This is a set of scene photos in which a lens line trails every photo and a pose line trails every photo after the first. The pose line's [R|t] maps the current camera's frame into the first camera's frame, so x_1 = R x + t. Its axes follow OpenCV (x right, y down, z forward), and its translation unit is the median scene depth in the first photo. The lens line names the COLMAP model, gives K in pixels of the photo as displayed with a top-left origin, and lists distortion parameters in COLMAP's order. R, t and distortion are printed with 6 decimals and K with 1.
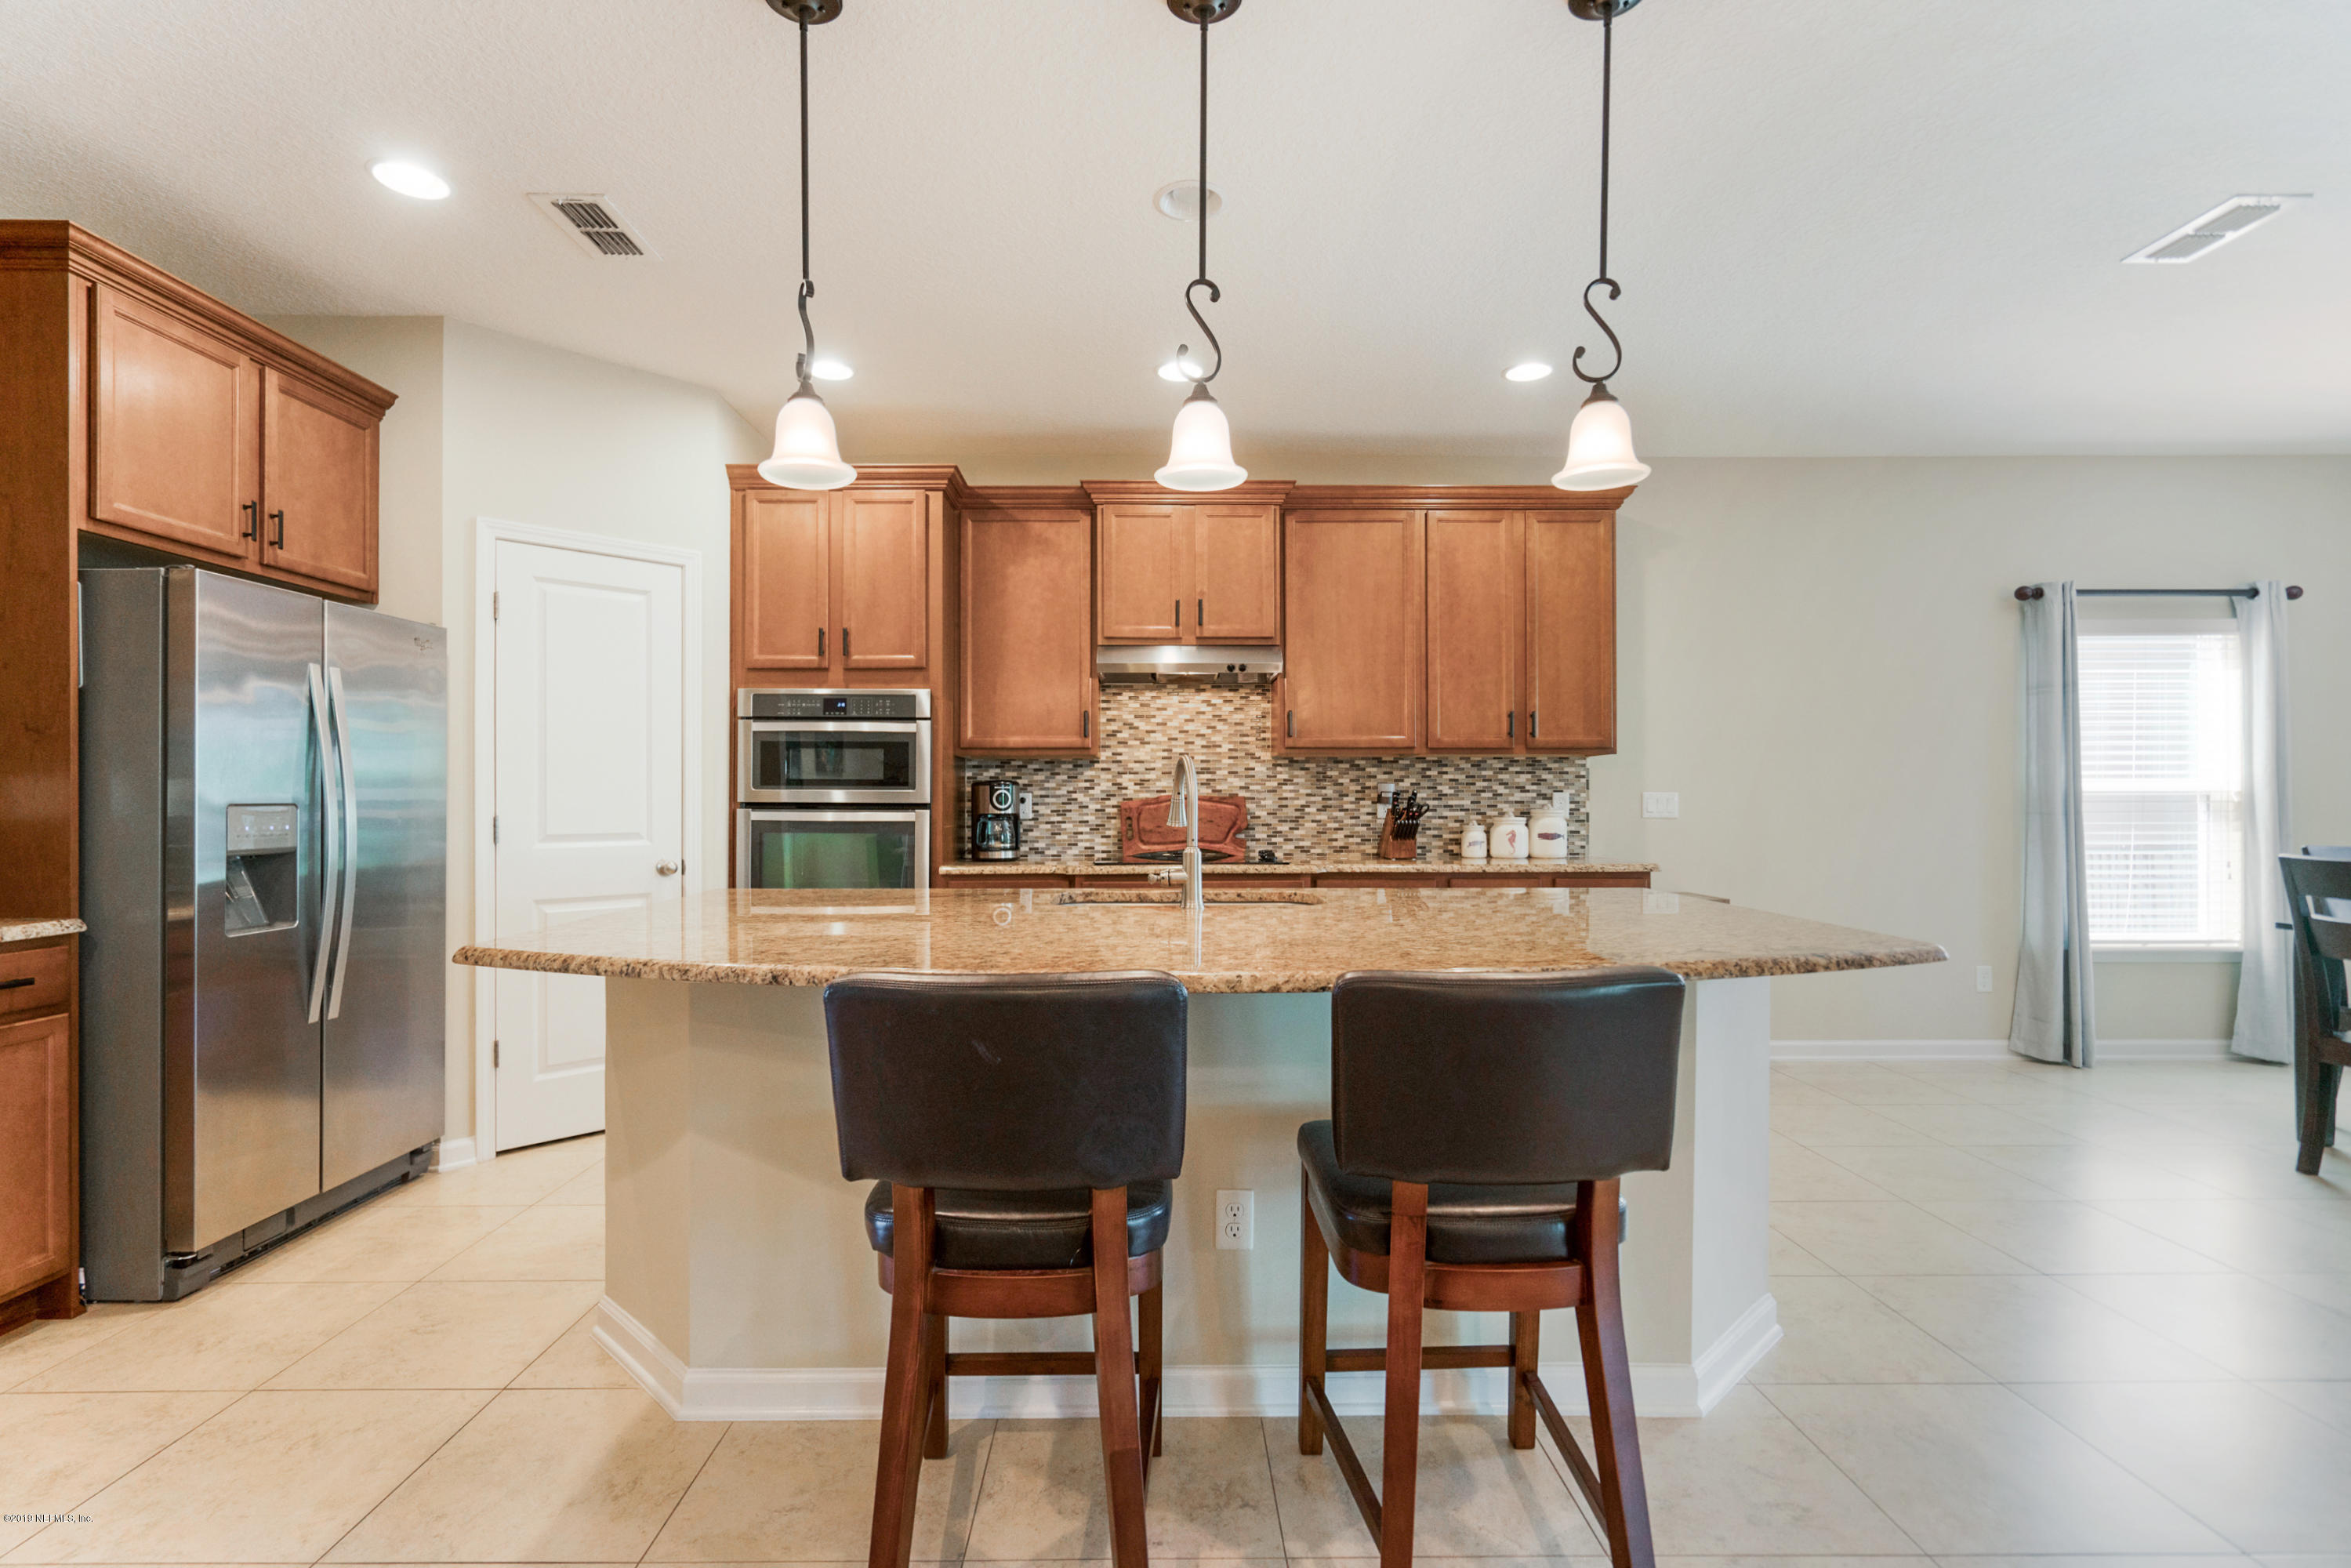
lens RADIAL K [[1128.6, 0, 1163.5], [0, 1128.6, 796.1], [0, 0, 1]] dist [-0.006328, 0.003779]
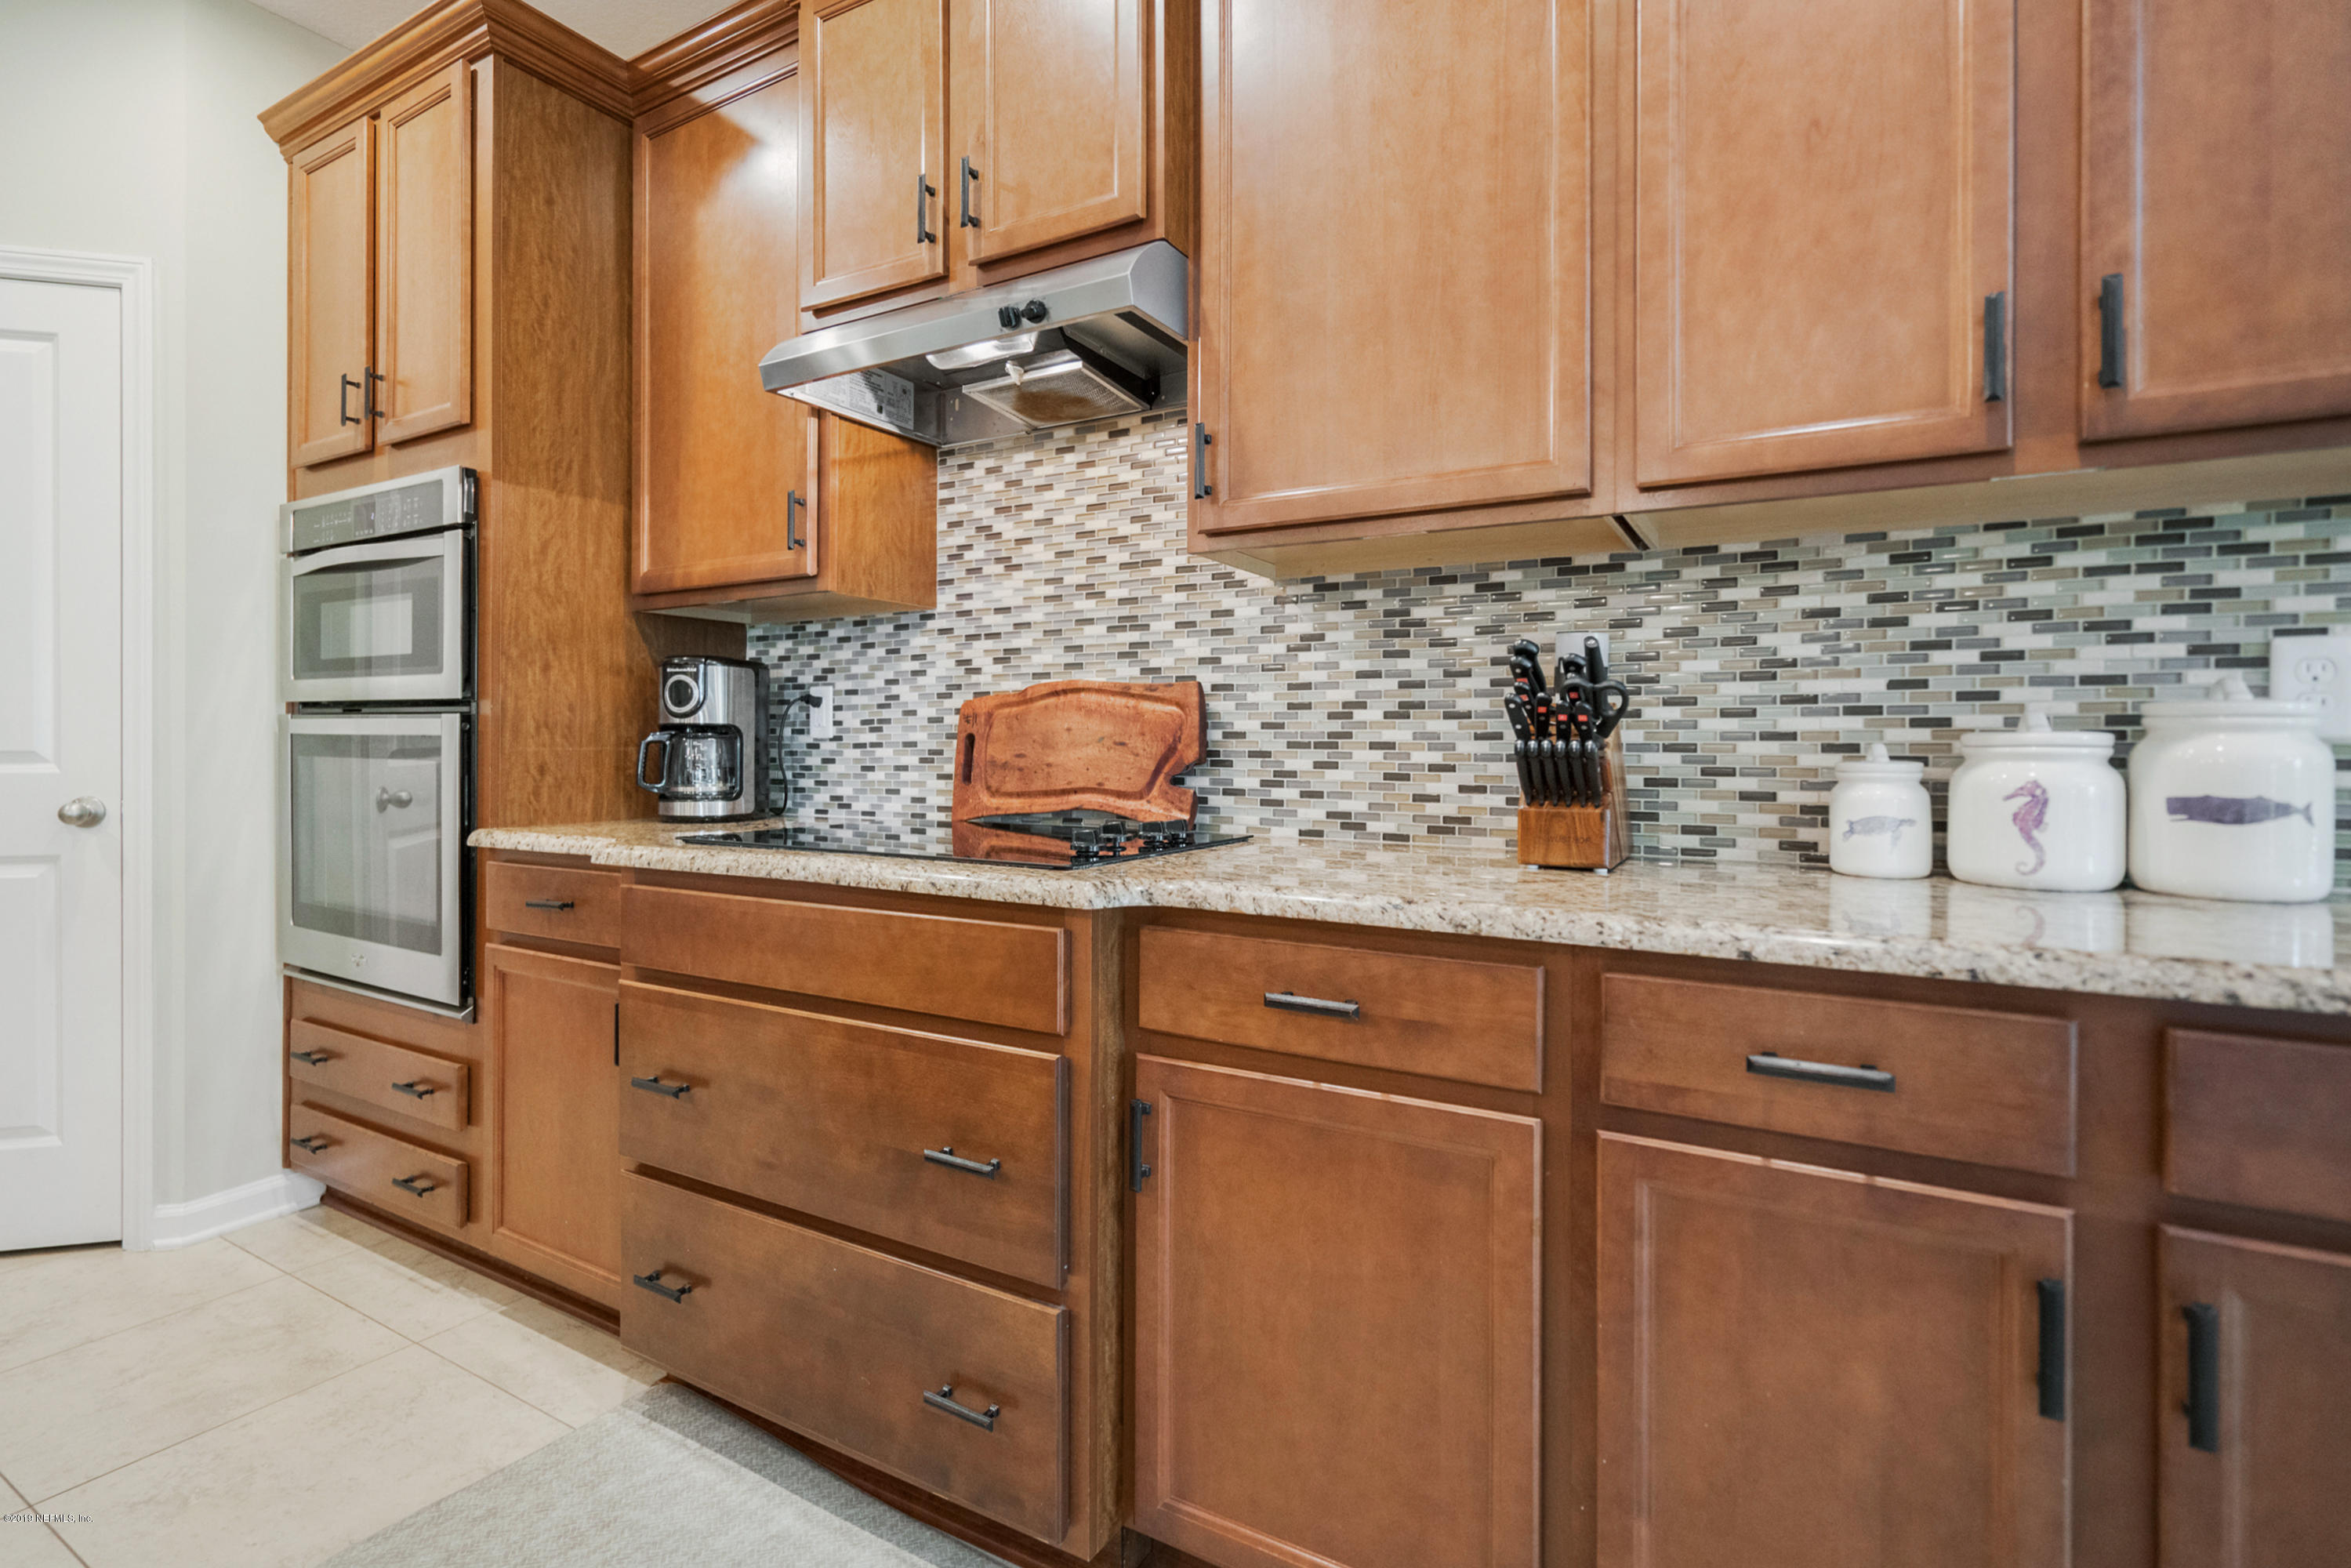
lens RADIAL K [[1128.6, 0, 1144.4], [0, 1128.6, 752.9], [0, 0, 1]] dist [-0.006328, 0.003779]
pose [[0.848452, 0.008559, -0.529204, 0.263973], [-0.002020, 0.999914, 0.012934, 0.020023], [0.529269, -0.009905, 0.848396, 0.648201]]
